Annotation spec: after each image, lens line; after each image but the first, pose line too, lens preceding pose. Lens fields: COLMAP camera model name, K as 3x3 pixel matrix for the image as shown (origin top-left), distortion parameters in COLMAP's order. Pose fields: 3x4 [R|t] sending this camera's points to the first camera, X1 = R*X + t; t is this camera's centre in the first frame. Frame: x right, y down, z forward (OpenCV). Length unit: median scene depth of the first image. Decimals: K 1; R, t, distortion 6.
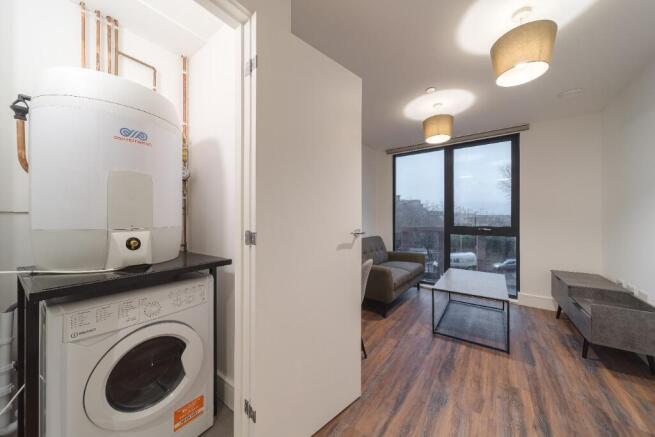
lens RADIAL K [[230.6, 0, 326.2], [0, 230.6, 218.7], [0, 0, 1]] dist [-0.001323, -0.000146]
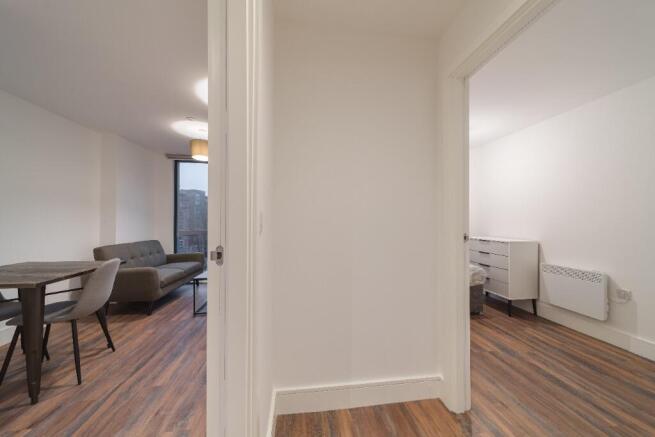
lens RADIAL K [[230.6, 0, 329.0], [0, 230.6, 219.9], [0, 0, 1]] dist [-0.001323, -0.000146]
pose [[0.705406, 0.004436, 0.708790, 0.079569], [-0.000129, 0.999981, -0.006129, -0.005759], [-0.708804, 0.004232, 0.705393, -0.332342]]
